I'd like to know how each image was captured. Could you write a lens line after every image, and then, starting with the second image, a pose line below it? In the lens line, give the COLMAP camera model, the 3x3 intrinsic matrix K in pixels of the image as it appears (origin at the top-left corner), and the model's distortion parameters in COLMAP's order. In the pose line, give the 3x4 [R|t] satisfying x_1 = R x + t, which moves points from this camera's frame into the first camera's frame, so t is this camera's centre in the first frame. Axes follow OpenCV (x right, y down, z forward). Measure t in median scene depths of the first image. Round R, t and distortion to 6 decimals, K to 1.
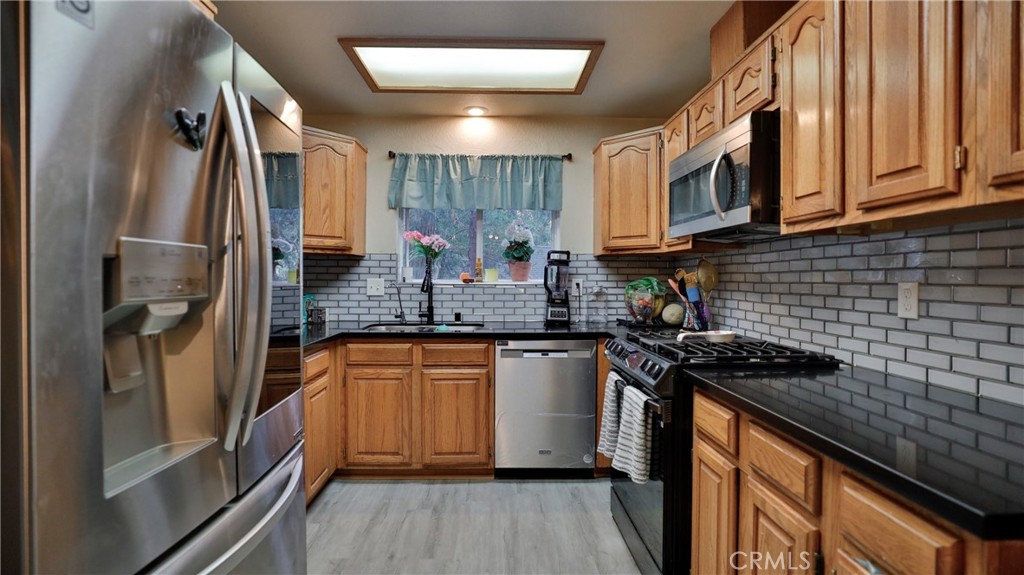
lens RADIAL K [[473.9, 0, 511.1], [0, 473.9, 272.3], [0, 0, 1]] dist [-0.031684, 0.000582]
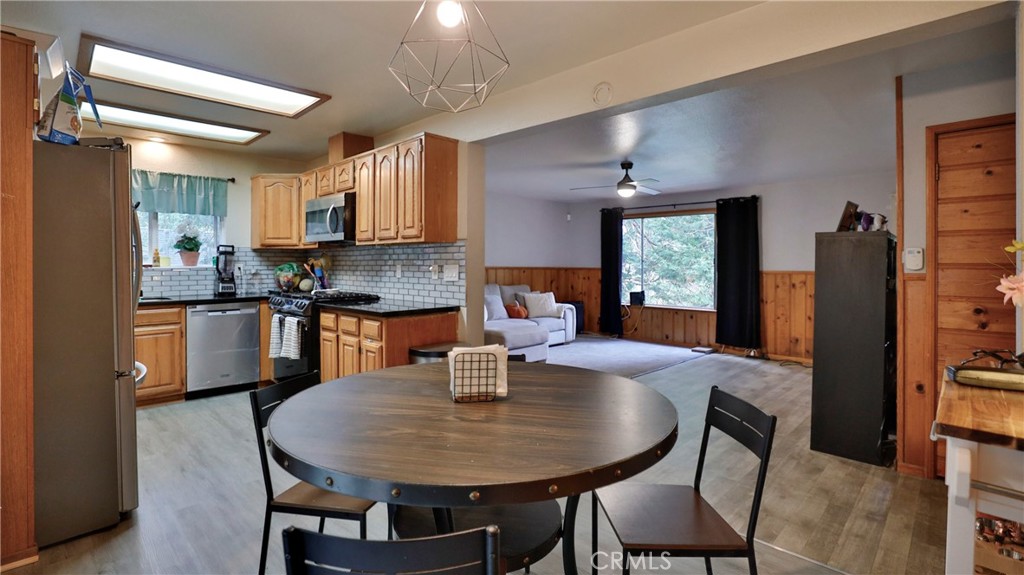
lens RADIAL K [[473.9, 0, 511.1], [0, 473.9, 272.3], [0, 0, 1]] dist [-0.031684, 0.000582]
pose [[0.723011, -0.014494, 0.690685, -0.306327], [-0.006047, 0.999609, 0.027307, -0.006882], [-0.690810, -0.023920, 0.722640, -0.760371]]
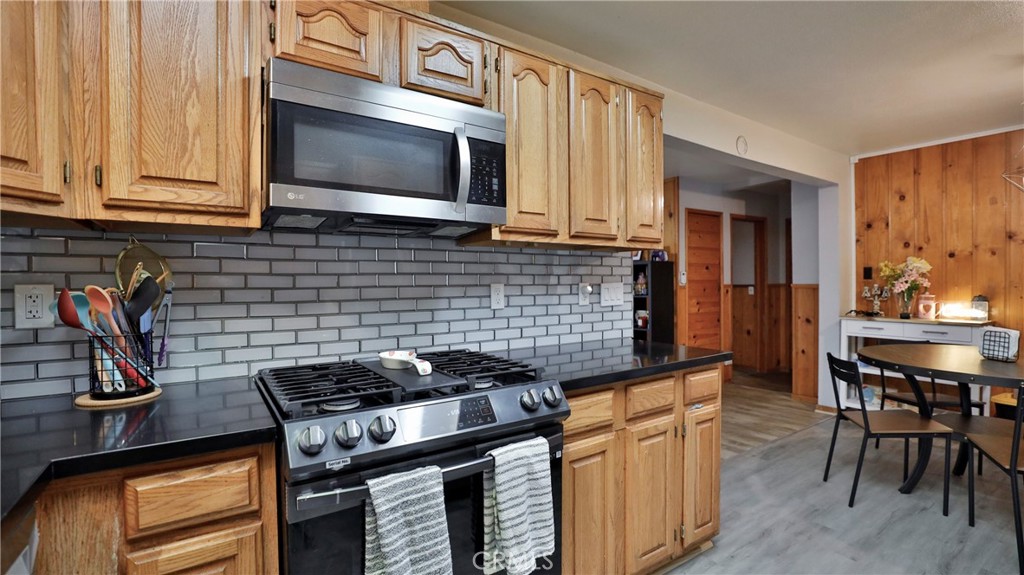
lens RADIAL K [[466.4, 0, 513.3], [0, 466.4, 285.5], [0, 0, 1]] dist [-0.049085, 0.018535]
pose [[-0.535747, -0.007762, 0.844343, -0.196528], [-0.005924, 0.999968, 0.005433, 0.009895], [-0.844358, -0.002091, -0.535776, 0.895244]]
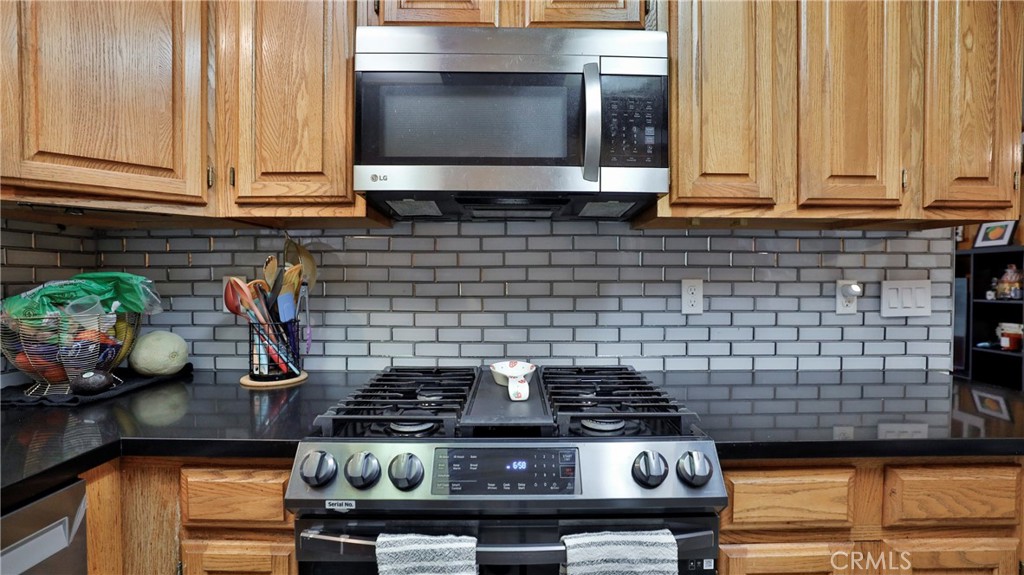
lens RADIAL K [[466.4, 0, 513.3], [0, 466.4, 285.5], [0, 0, 1]] dist [-0.049085, 0.018535]
pose [[0.030452, -0.023618, 0.999257, -0.100197], [-0.012870, 0.999629, 0.024019, 0.008029], [-0.999453, -0.013591, 0.030136, 0.710128]]
